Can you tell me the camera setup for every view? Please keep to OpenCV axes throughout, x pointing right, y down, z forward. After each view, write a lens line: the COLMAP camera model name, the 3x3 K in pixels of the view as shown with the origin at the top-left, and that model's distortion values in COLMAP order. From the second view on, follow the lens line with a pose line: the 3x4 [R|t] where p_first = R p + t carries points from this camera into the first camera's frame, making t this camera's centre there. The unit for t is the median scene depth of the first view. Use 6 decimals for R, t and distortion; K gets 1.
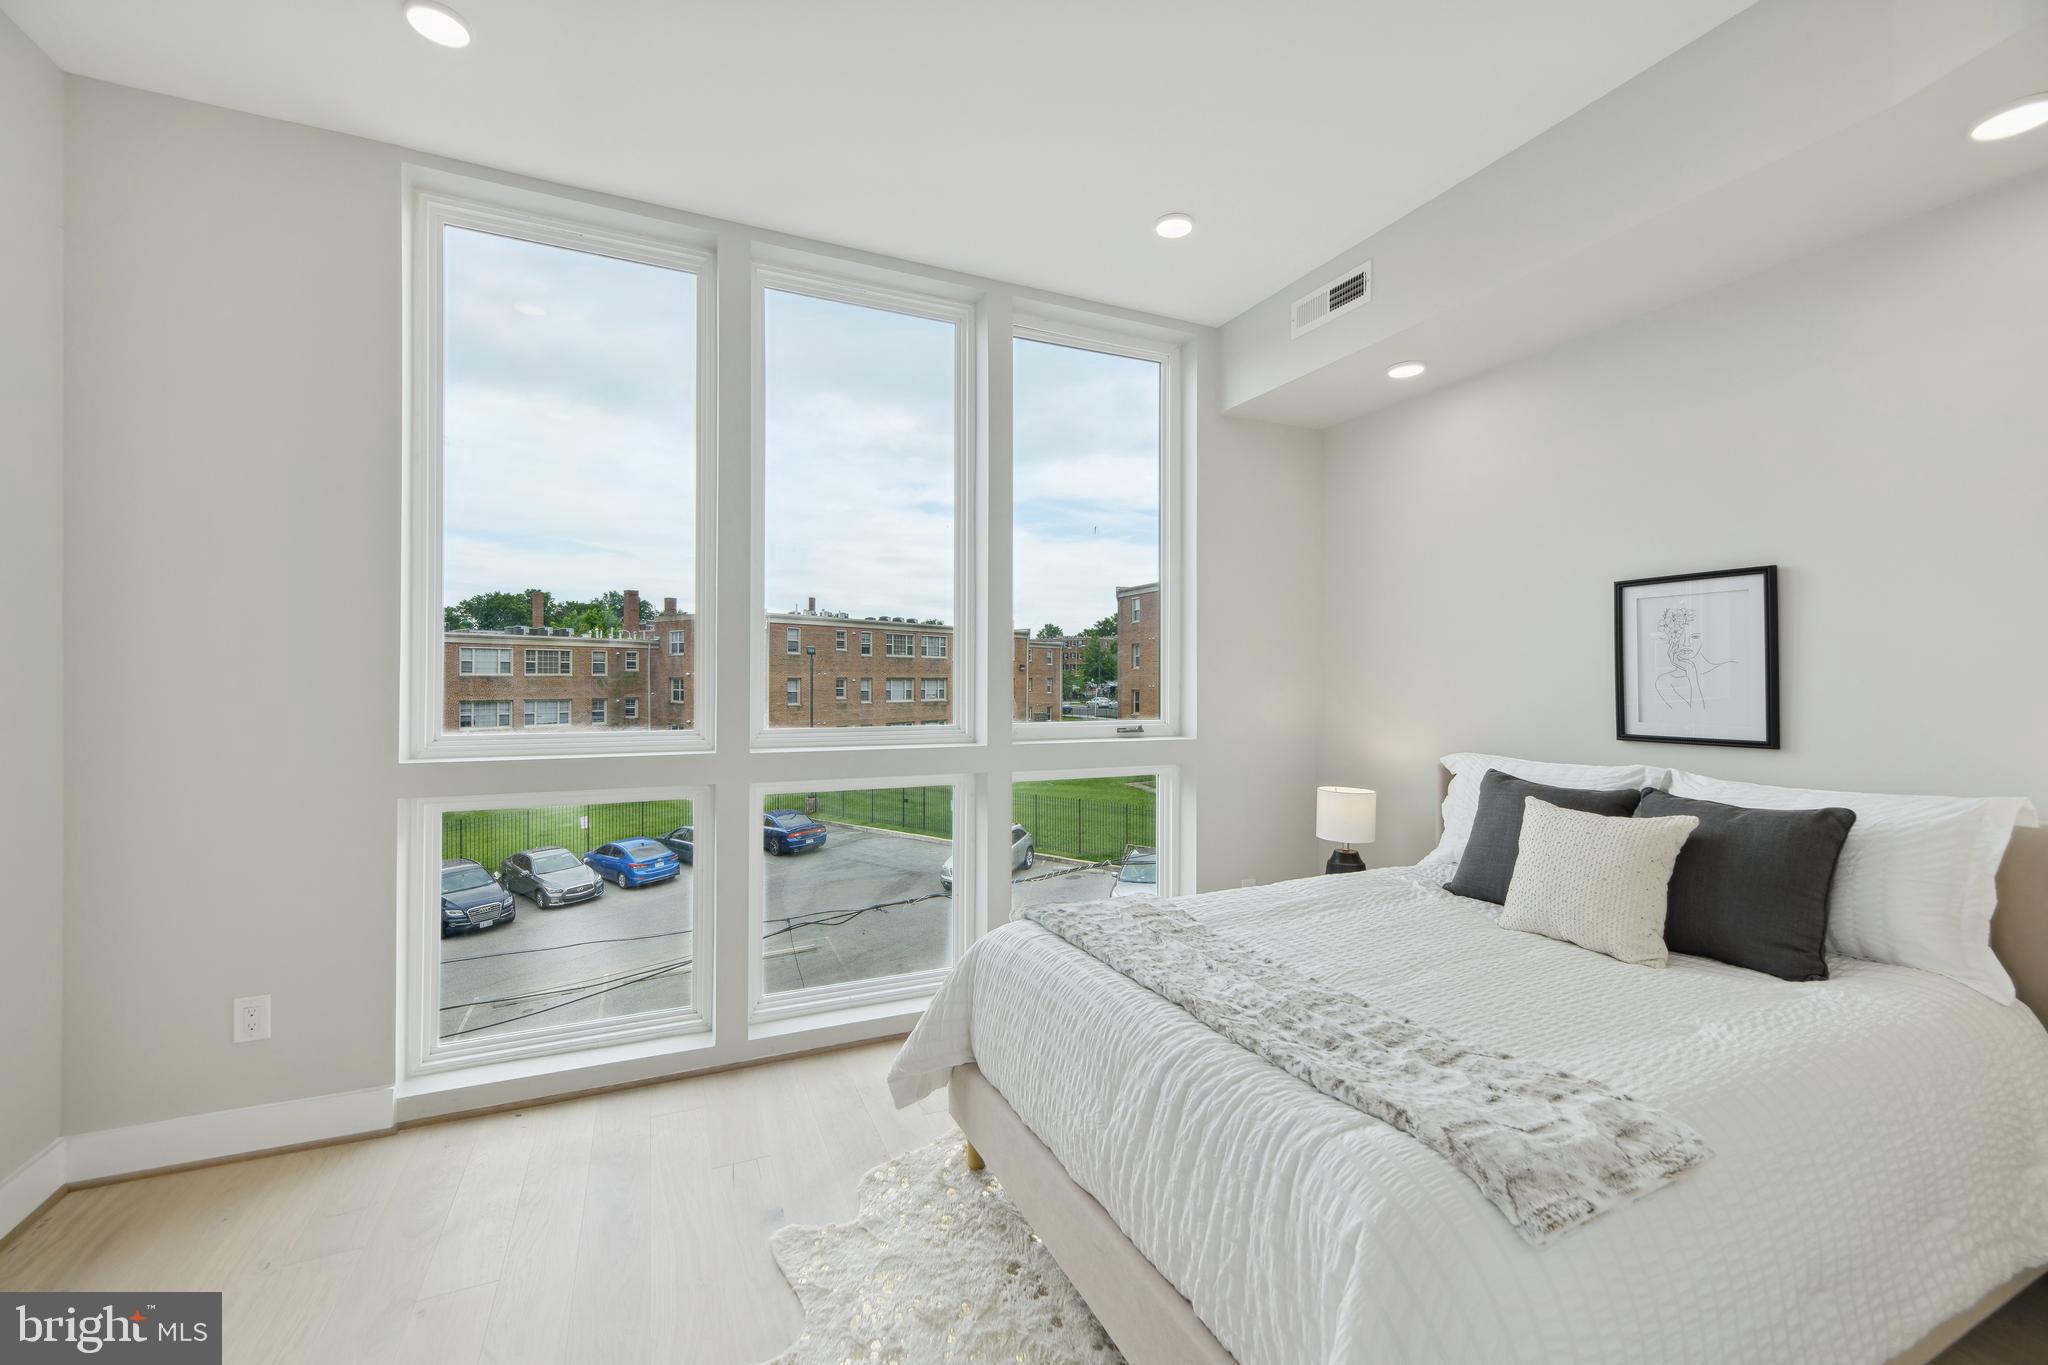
lens RADIAL K [[832.8, 0, 1017.0], [0, 832.8, 679.4], [0, 0, 1]] dist [0.002333, 0.000188]
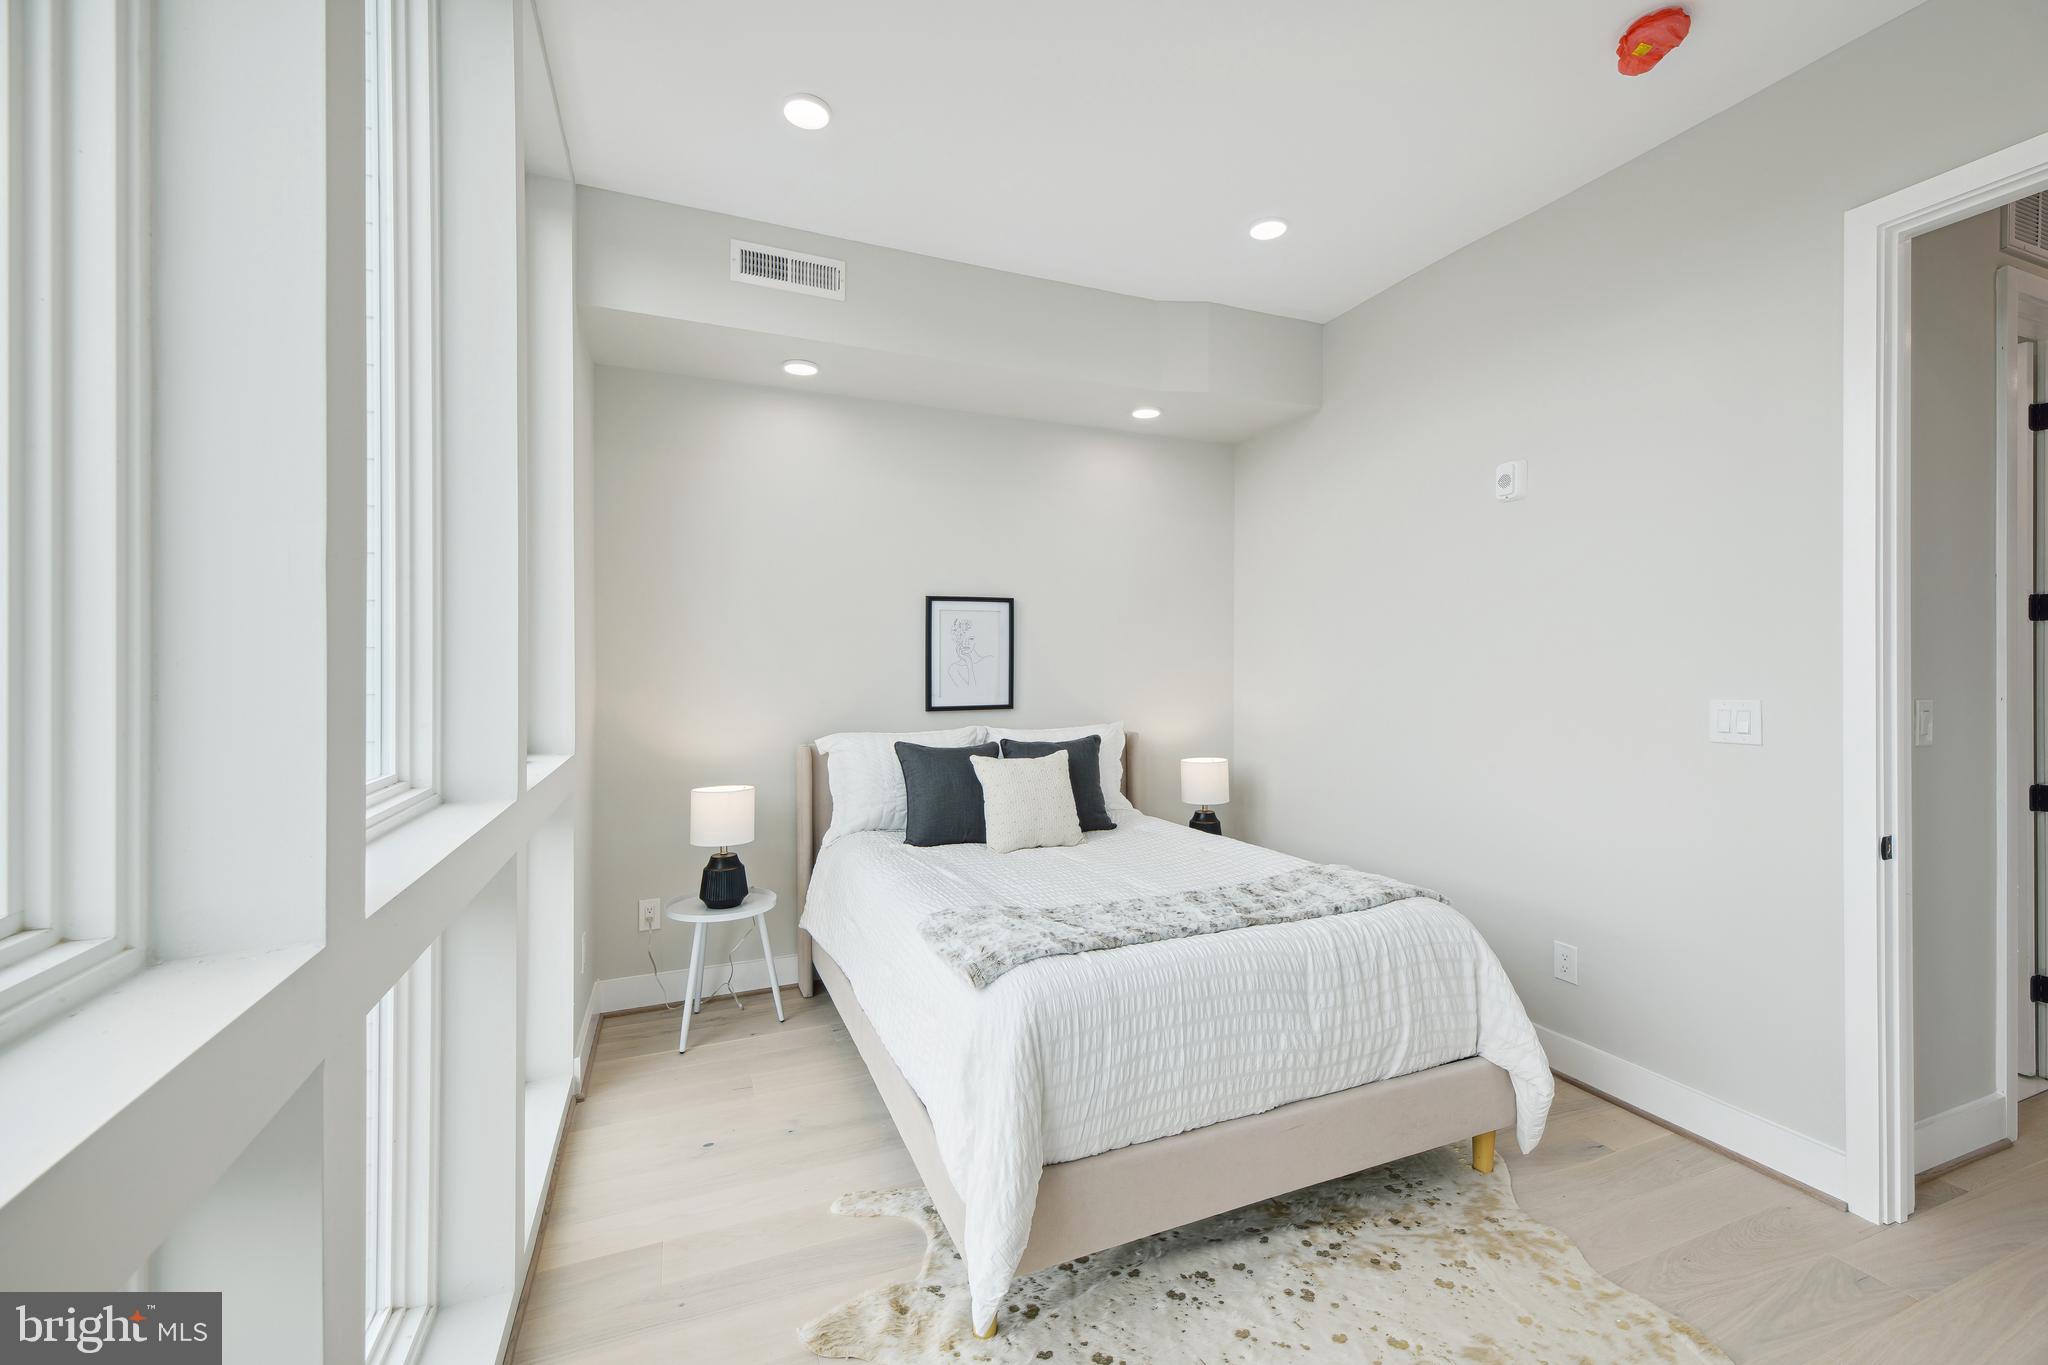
lens RADIAL K [[832.8, 0, 1017.0], [0, 832.8, 679.4], [0, 0, 1]] dist [0.002333, 0.000188]
pose [[0.054307, -0.031496, 0.998027, -0.672072], [0.002126, 0.999504, 0.031427, -0.024294], [-0.998522, 0.000415, 0.054347, 0.823931]]
